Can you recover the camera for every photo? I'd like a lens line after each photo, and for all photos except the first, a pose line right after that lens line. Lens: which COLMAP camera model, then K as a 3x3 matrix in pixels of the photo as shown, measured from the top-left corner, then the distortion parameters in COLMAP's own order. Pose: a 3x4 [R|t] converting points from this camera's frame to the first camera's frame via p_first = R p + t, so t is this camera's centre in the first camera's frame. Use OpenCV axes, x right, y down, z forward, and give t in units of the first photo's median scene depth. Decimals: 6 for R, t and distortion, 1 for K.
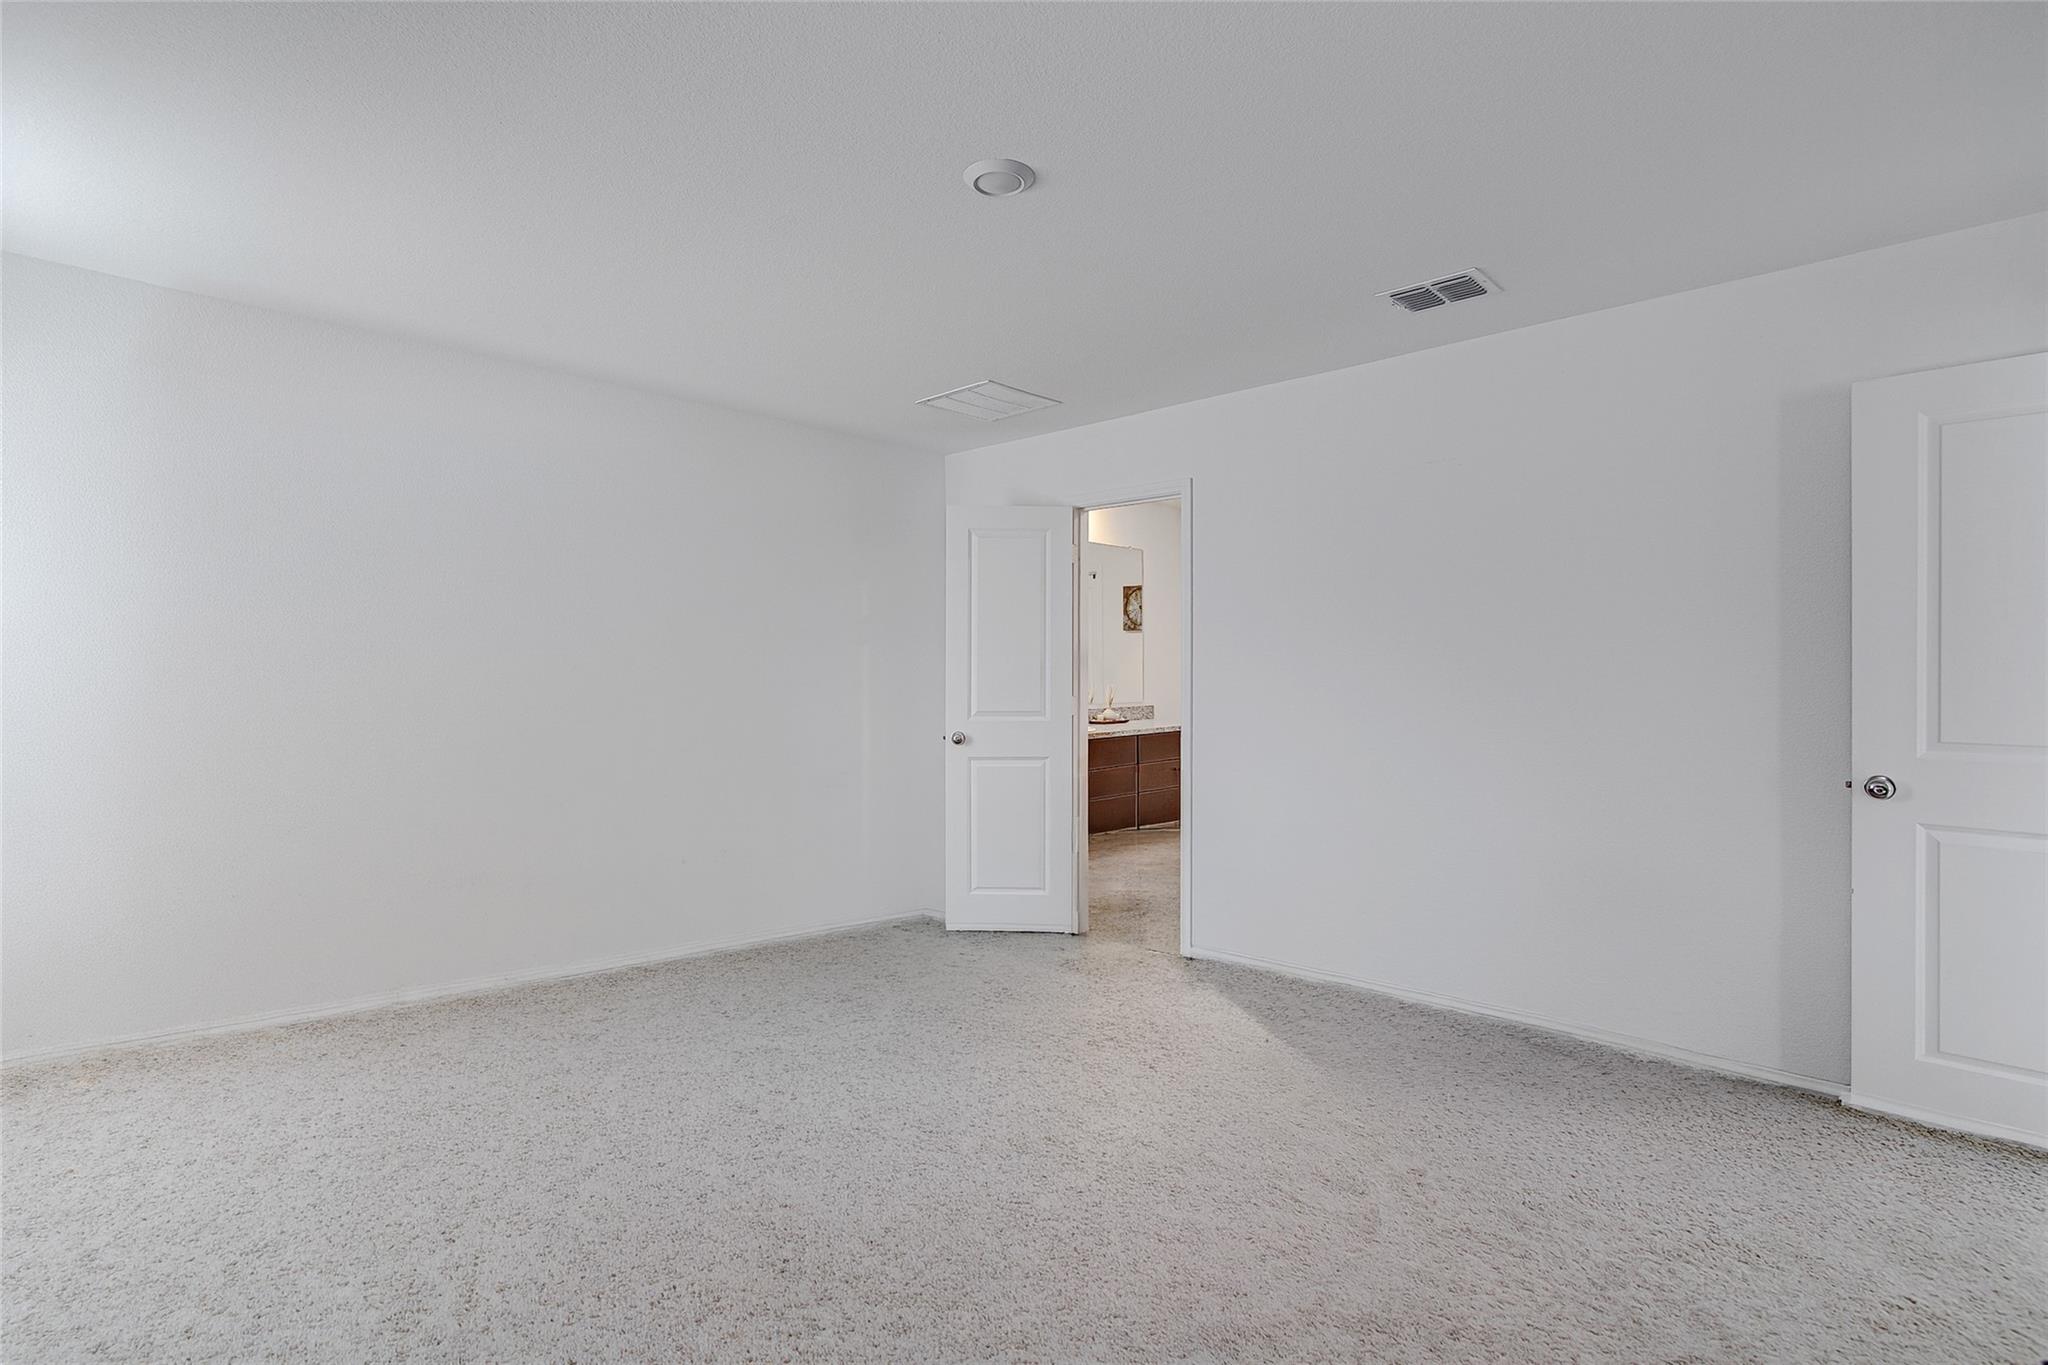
lens RADIAL K [[942.2, 0, 1012.1], [0, 942.2, 676.2], [0, 0, 1]] dist [-0.022687, 0.002405]
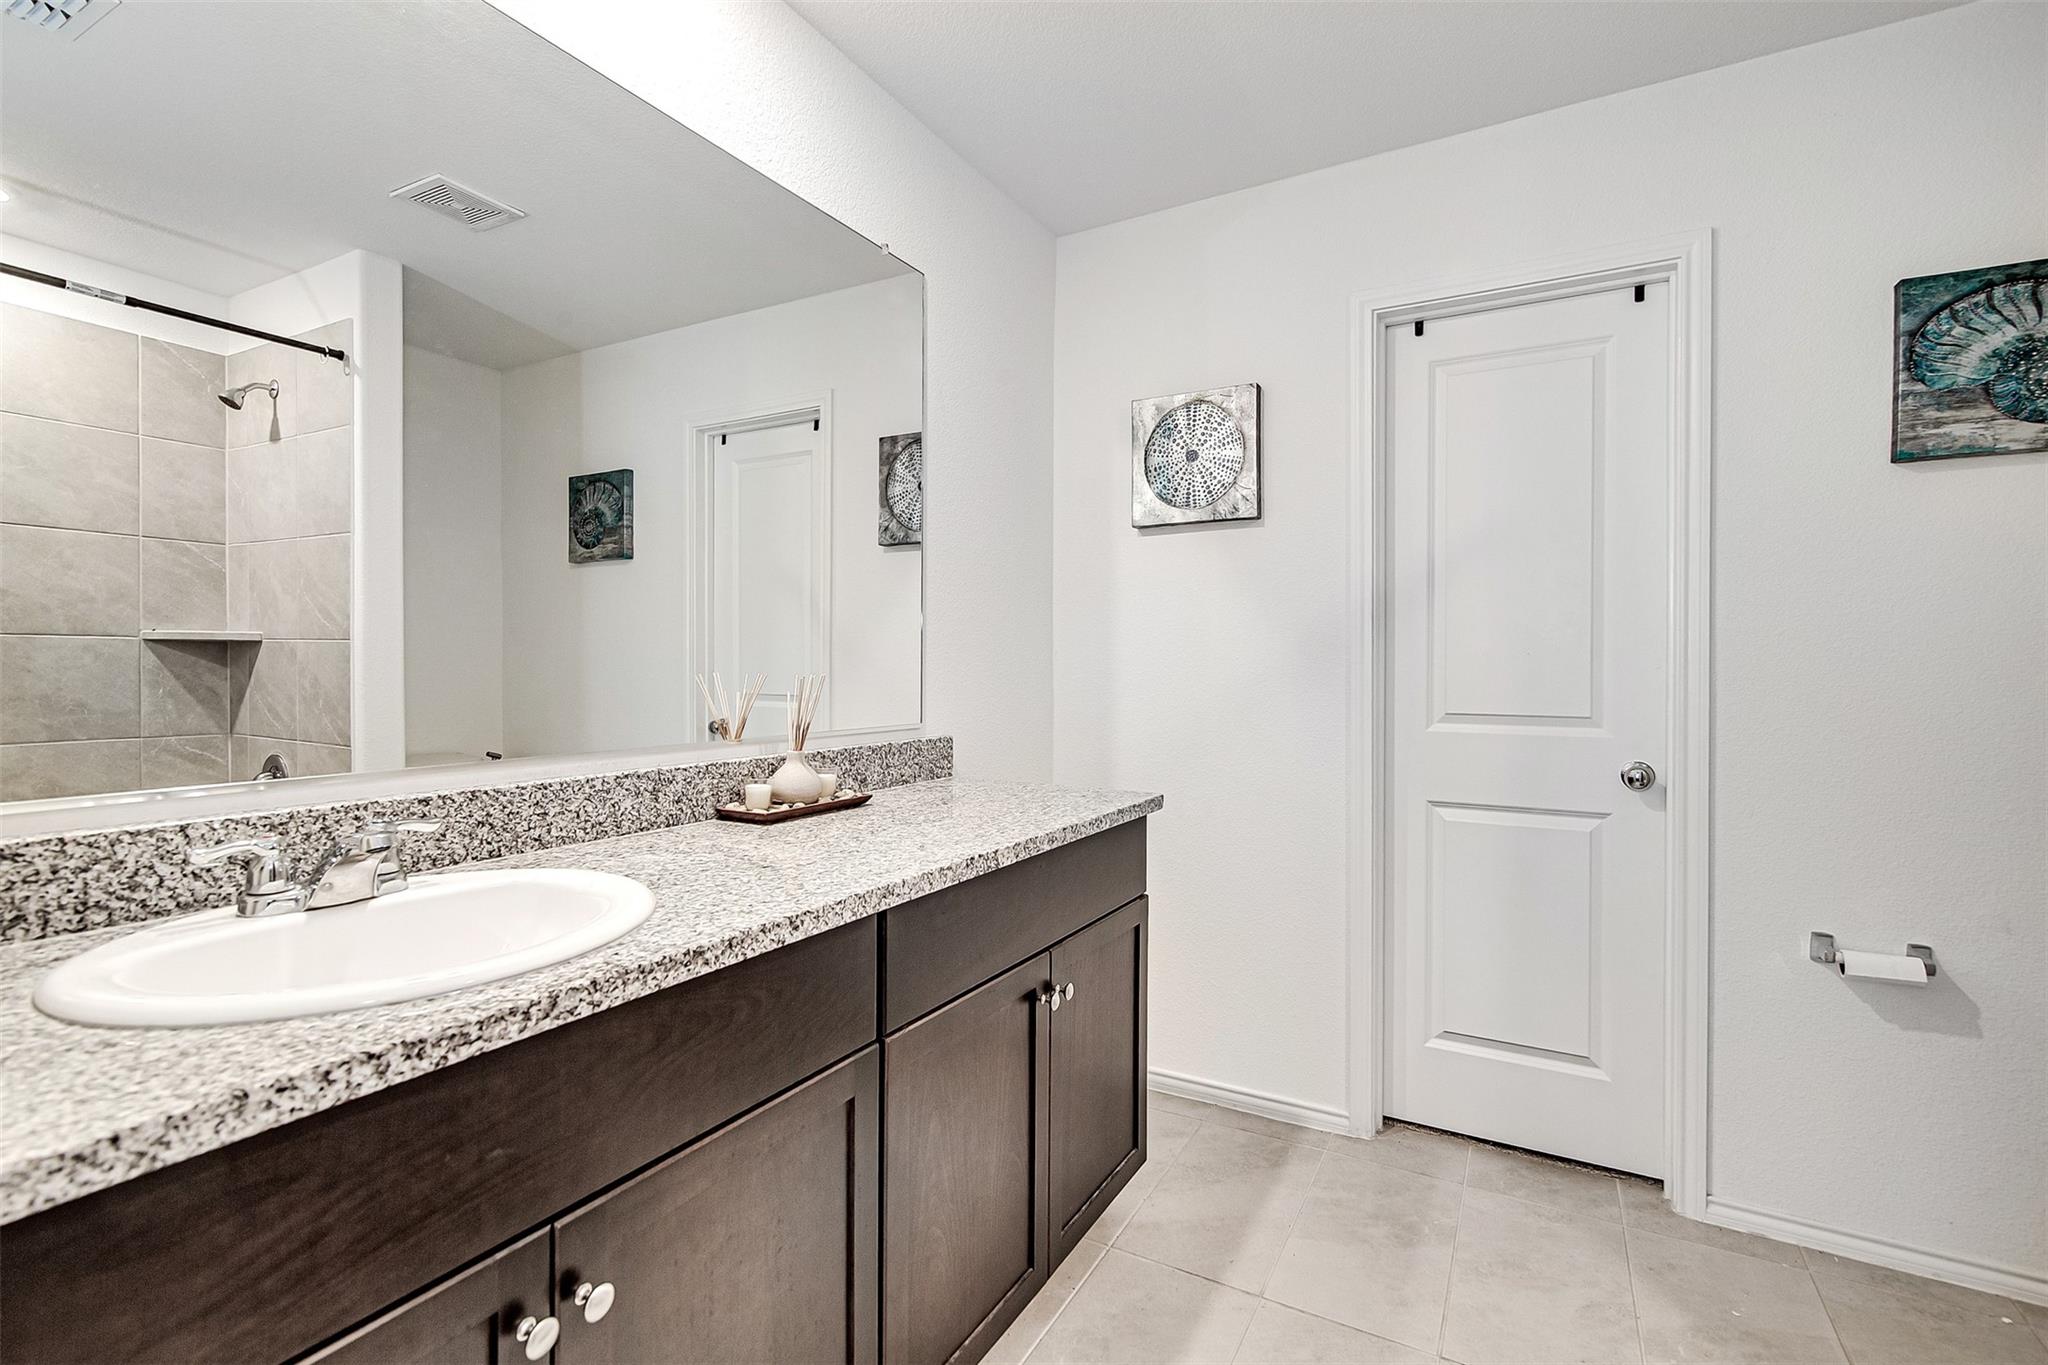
lens RADIAL K [[942.2, 0, 1015.4], [0, 942.2, 665.9], [0, 0, 1]] dist [-0.022687, 0.002405]
pose [[0.973553, 0.006346, 0.228372, 0.082516], [-0.007123, 0.999971, 0.002578, 0.005061], [-0.228349, -0.004137, 0.973571, 0.579814]]
